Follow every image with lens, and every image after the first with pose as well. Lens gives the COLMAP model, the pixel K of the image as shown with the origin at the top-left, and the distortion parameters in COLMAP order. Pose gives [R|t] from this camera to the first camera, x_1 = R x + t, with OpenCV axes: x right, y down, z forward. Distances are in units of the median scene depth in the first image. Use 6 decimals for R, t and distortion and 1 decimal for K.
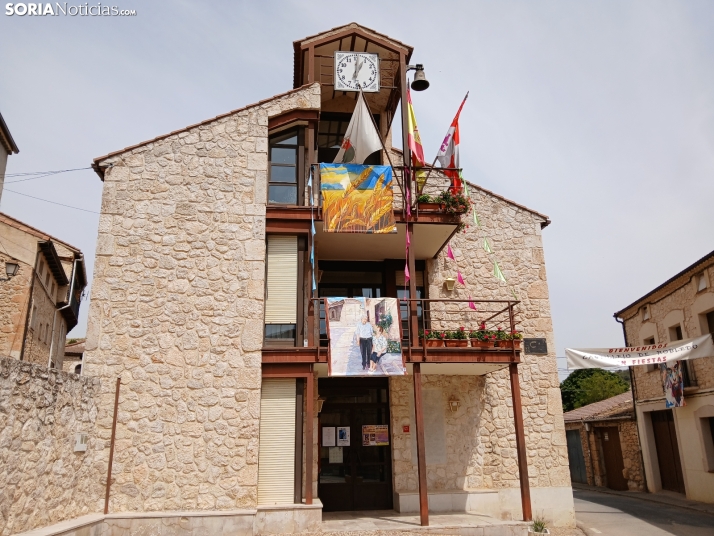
lens RADIAL K [[559.0, 0, 353.9], [0, 559.0, 276.1], [0, 0, 1]] dist [0.060310, -0.121520]
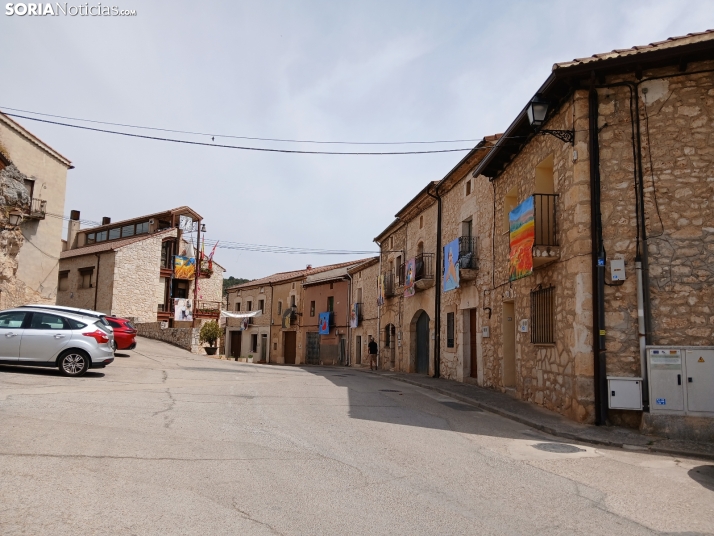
lens RADIAL K [[559.0, 0, 353.9], [0, 559.0, 276.1], [0, 0, 1]] dist [0.060310, -0.121520]
pose [[0.714682, 0.113578, 0.690167, -1.611414], [-0.223097, 0.972205, 0.071029, -0.567475], [-0.662916, -0.204737, 0.720156, -2.135476]]
